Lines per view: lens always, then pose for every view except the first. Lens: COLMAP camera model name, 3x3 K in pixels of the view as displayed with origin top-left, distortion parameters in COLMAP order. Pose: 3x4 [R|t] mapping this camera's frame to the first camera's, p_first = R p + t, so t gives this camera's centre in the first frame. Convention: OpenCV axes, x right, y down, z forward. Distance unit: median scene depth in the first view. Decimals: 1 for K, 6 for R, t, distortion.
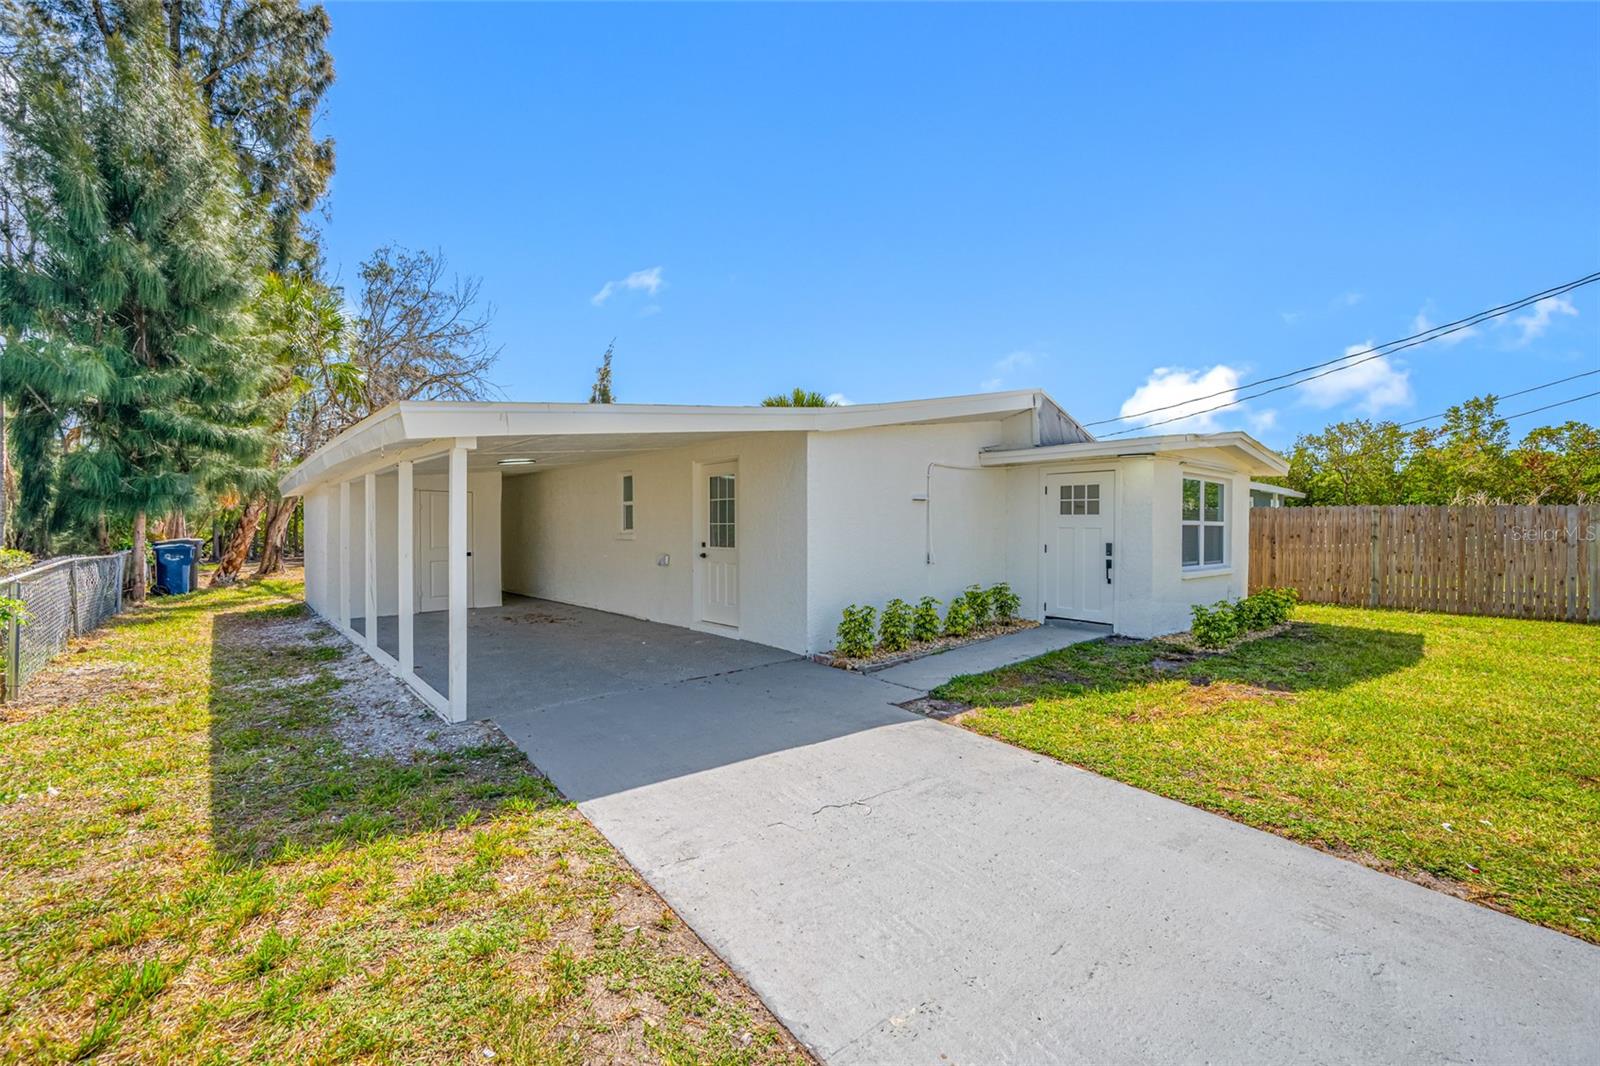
lens RADIAL K [[631.5, 0, 811.3], [0, 631.5, 543.3], [0, 0, 1]] dist [-0.004758, -0.000953]
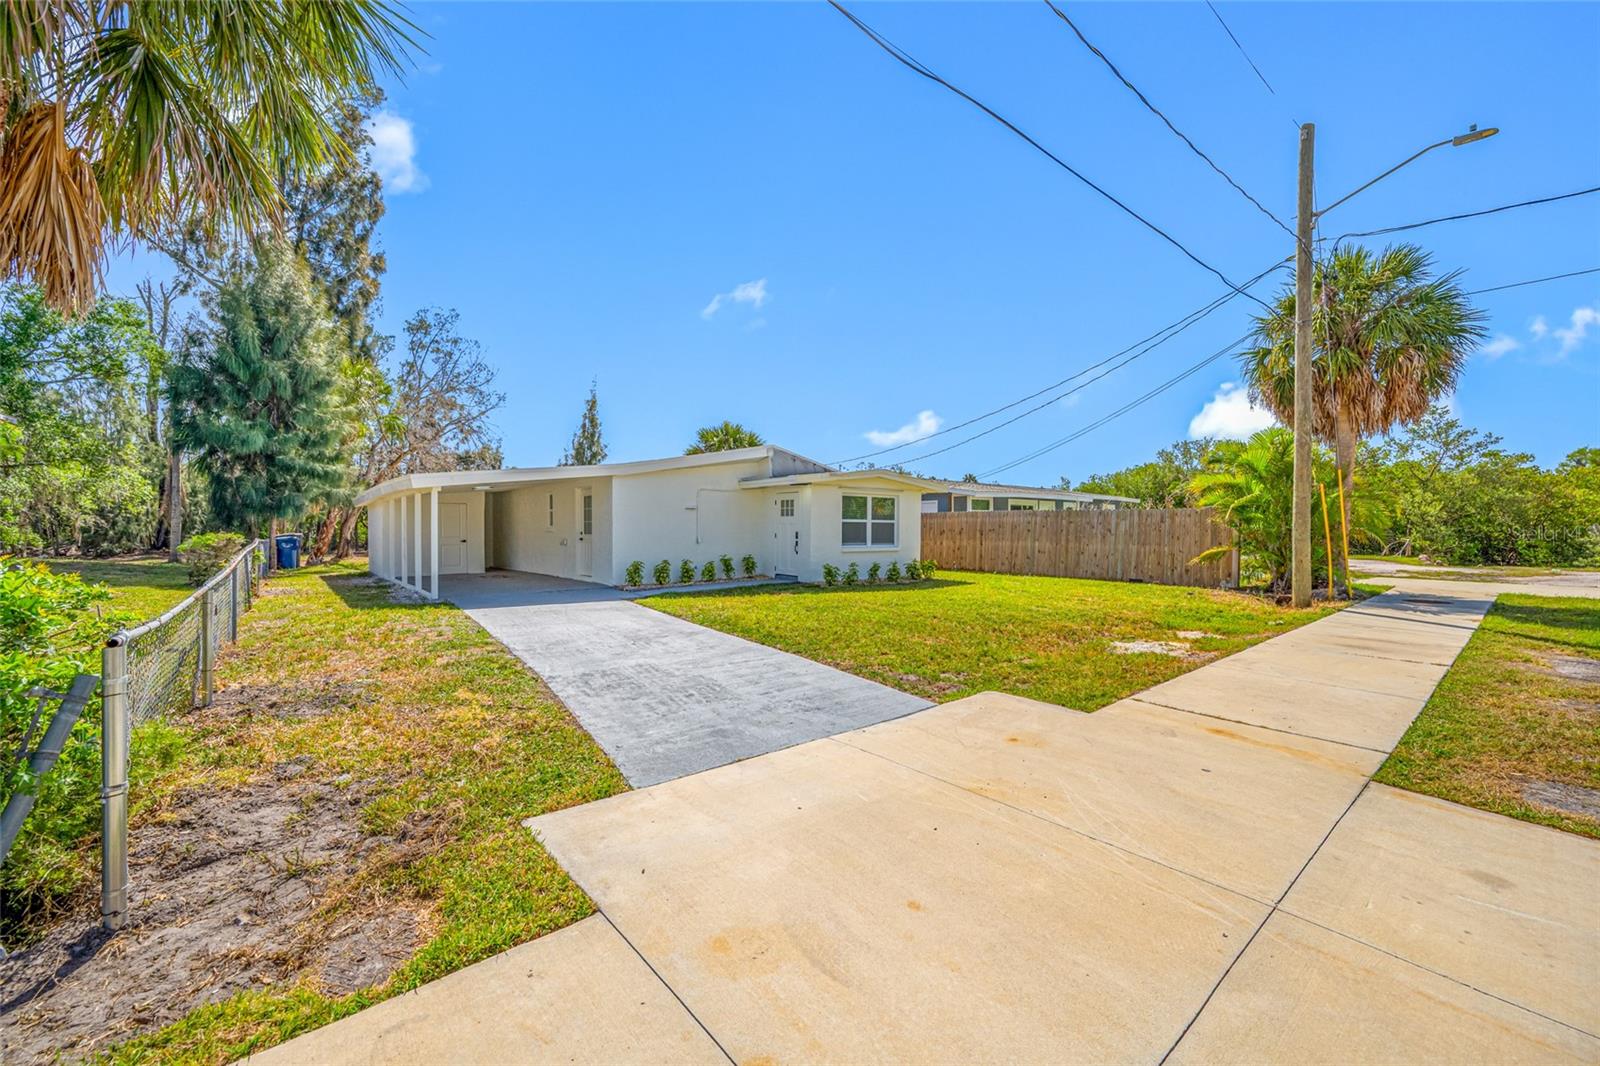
lens RADIAL K [[631.5, 0, 814.3], [0, 631.5, 547.6], [0, 0, 1]] dist [-0.004758, -0.000953]
pose [[0.998737, -0.000206, -0.050252, 0.454877], [0.000360, 0.999995, 0.003052, 0.029160], [0.050251, -0.003066, 0.998732, -0.604508]]
